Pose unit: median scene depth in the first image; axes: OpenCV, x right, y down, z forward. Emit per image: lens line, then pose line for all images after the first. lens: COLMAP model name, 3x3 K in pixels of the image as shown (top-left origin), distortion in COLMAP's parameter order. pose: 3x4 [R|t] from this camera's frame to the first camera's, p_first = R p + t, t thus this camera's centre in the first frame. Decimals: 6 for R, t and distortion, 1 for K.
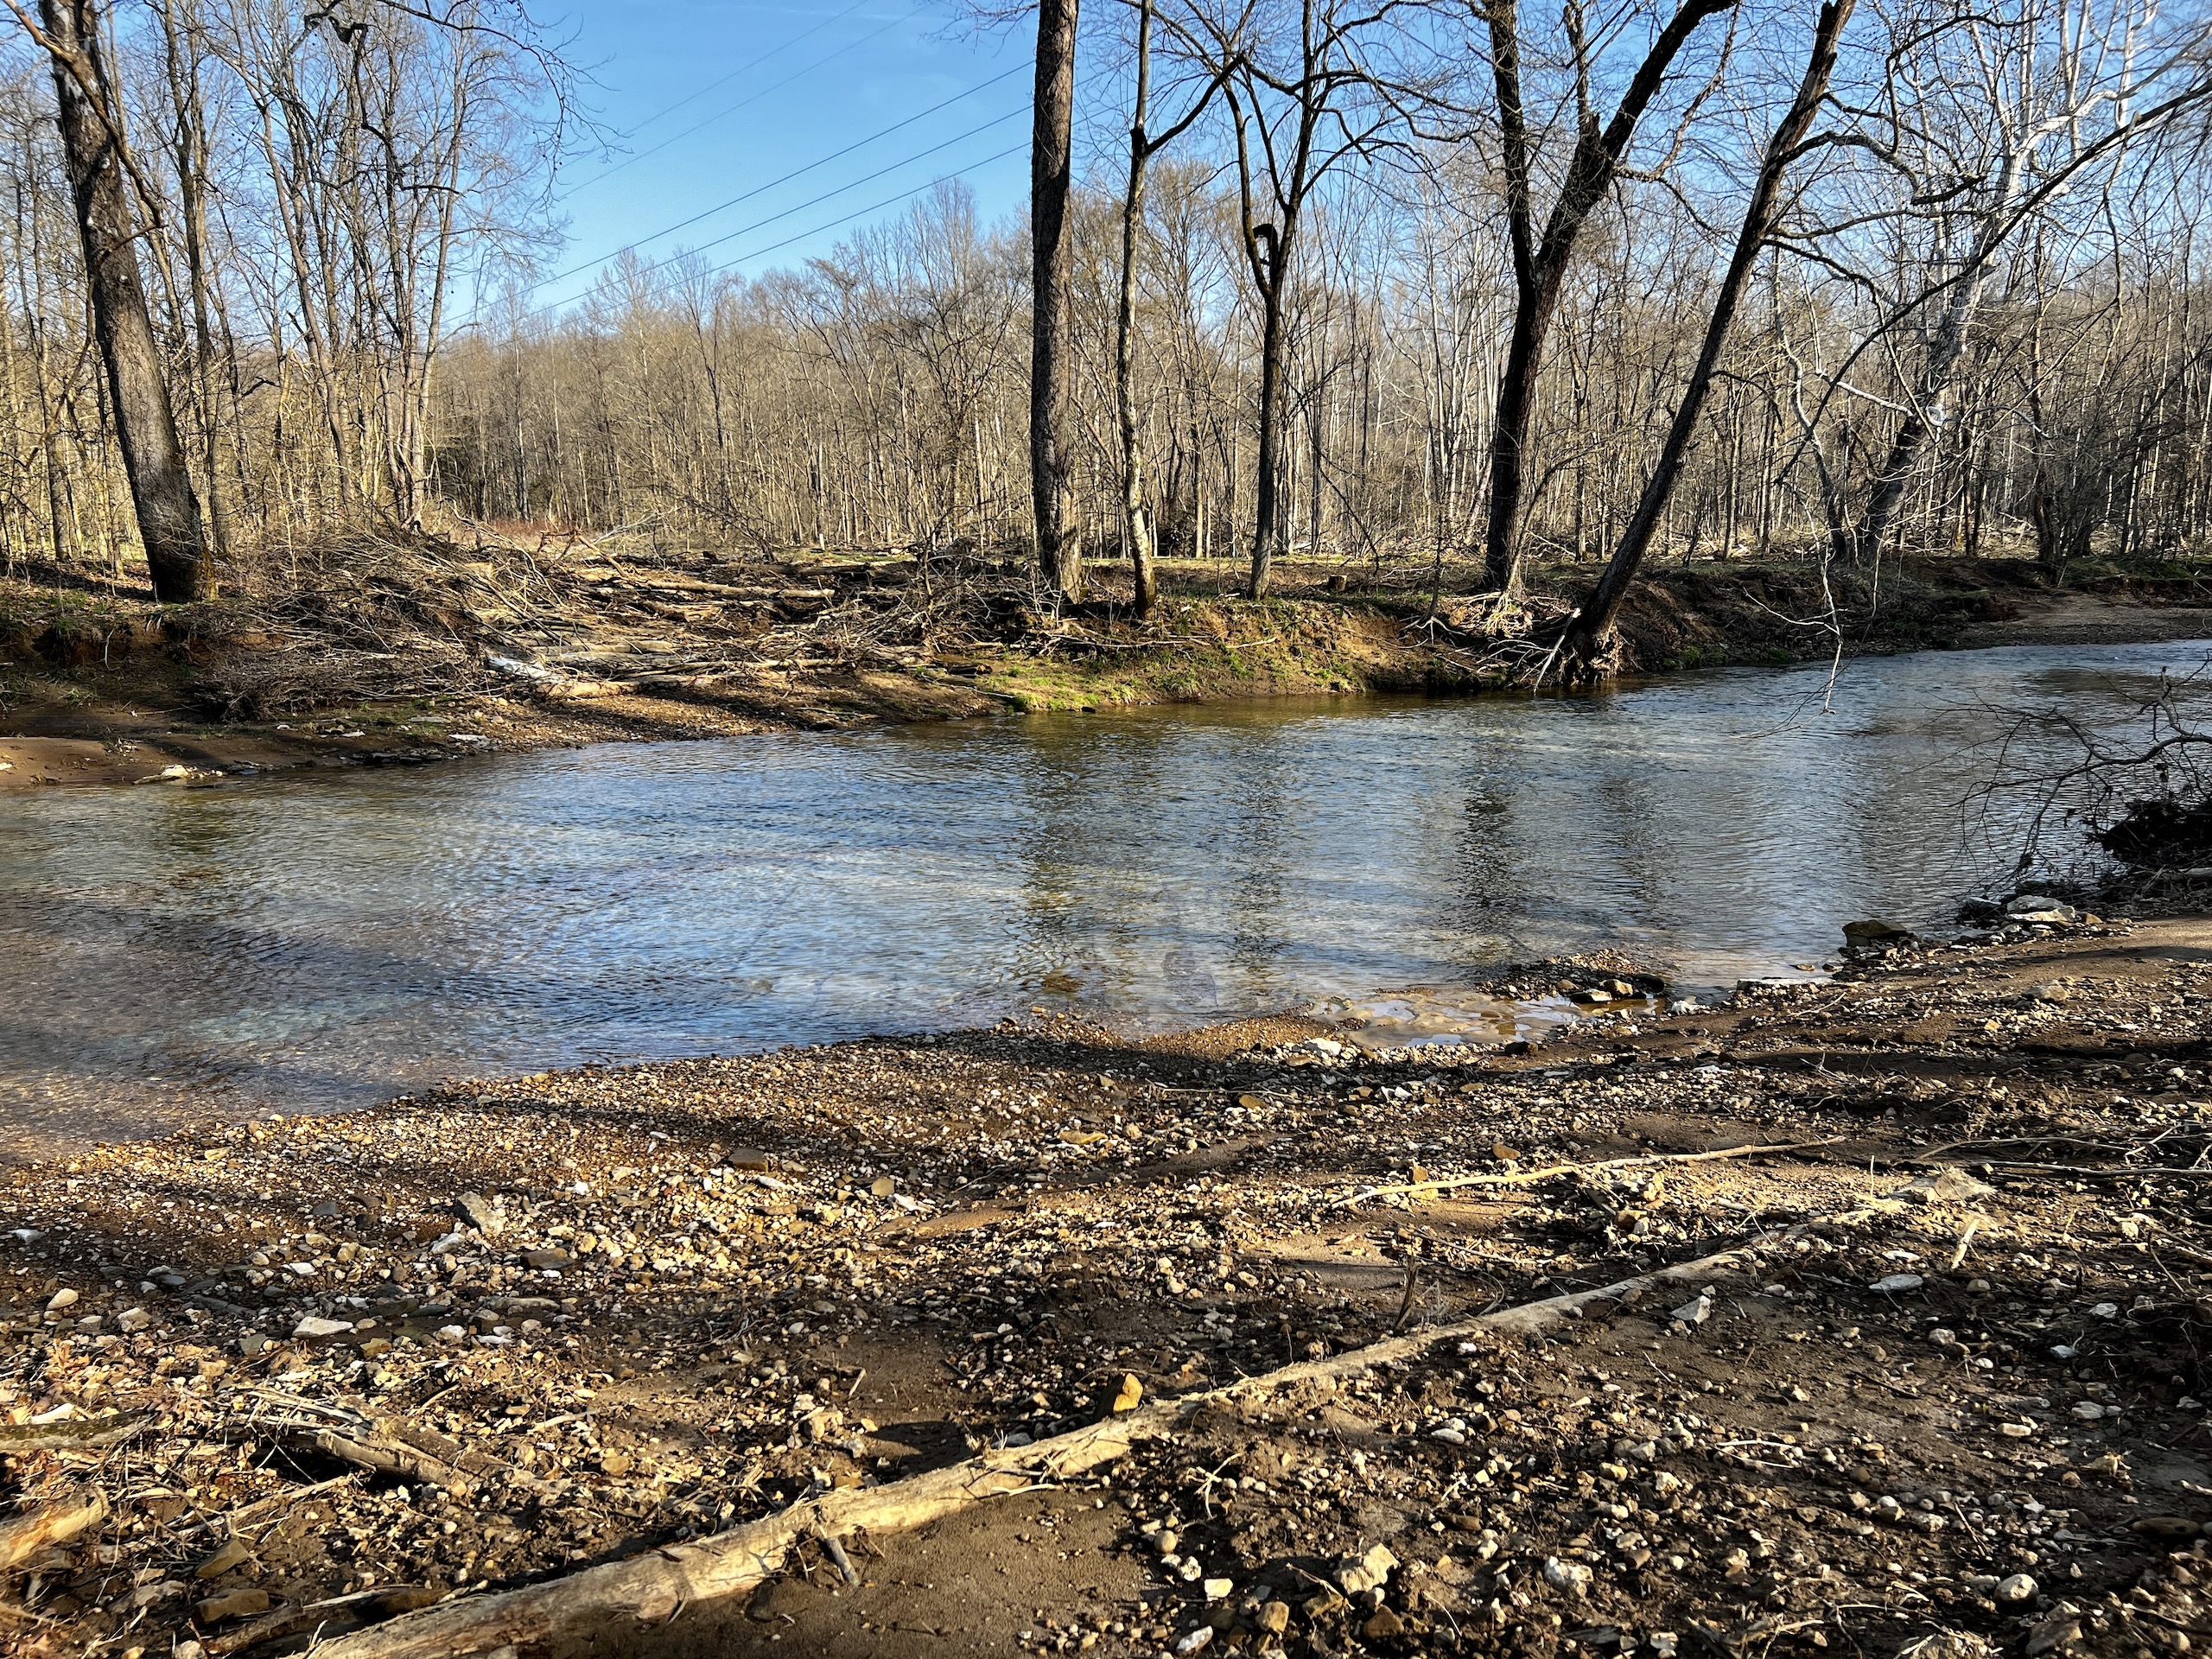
lens RADIAL K [[1712.8, 0, 1118.1], [0, 1712.8, 849.0], [0, 0, 1]] dist [0.044193, -0.032244]
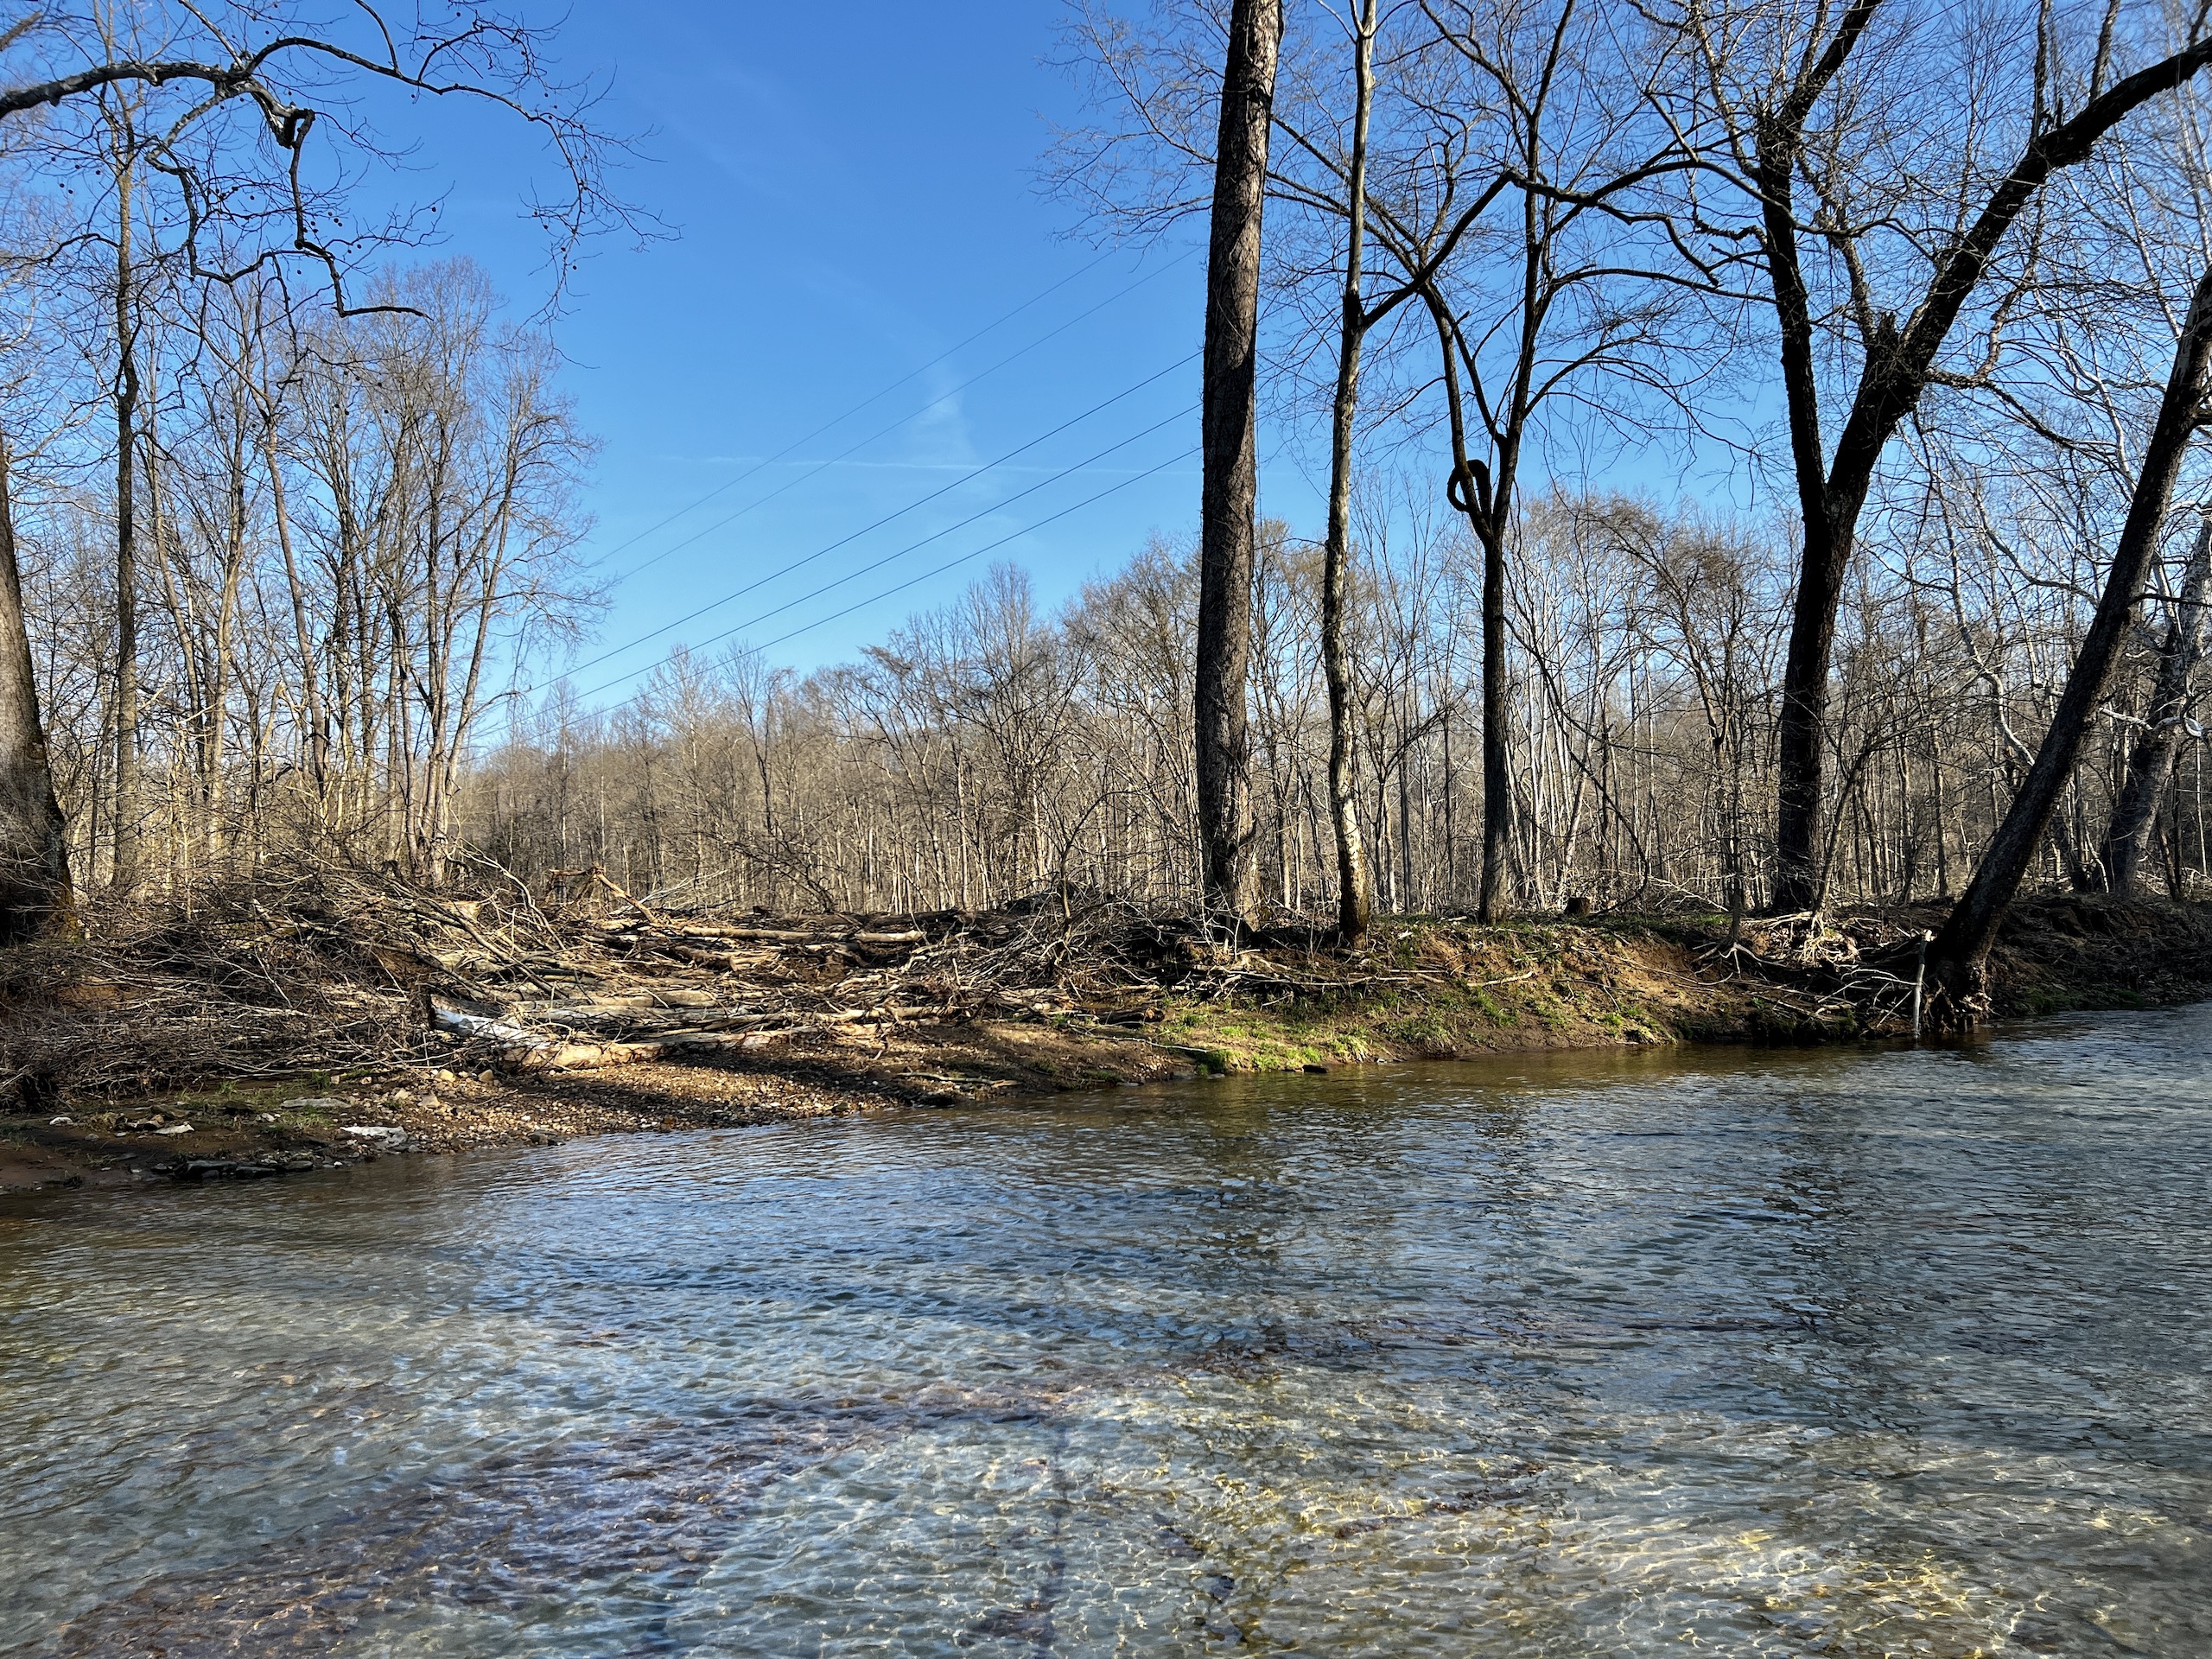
lens RADIAL K [[1717.8, 0, 1109.4], [0, 1717.8, 822.3], [0, 0, 1]] dist [0.162651, -0.254828]
pose [[0.999366, -0.025681, -0.024674, -0.072264], [0.019053, 0.970877, -0.238820, -0.012782], [0.030088, 0.238199, 0.970750, 0.277847]]
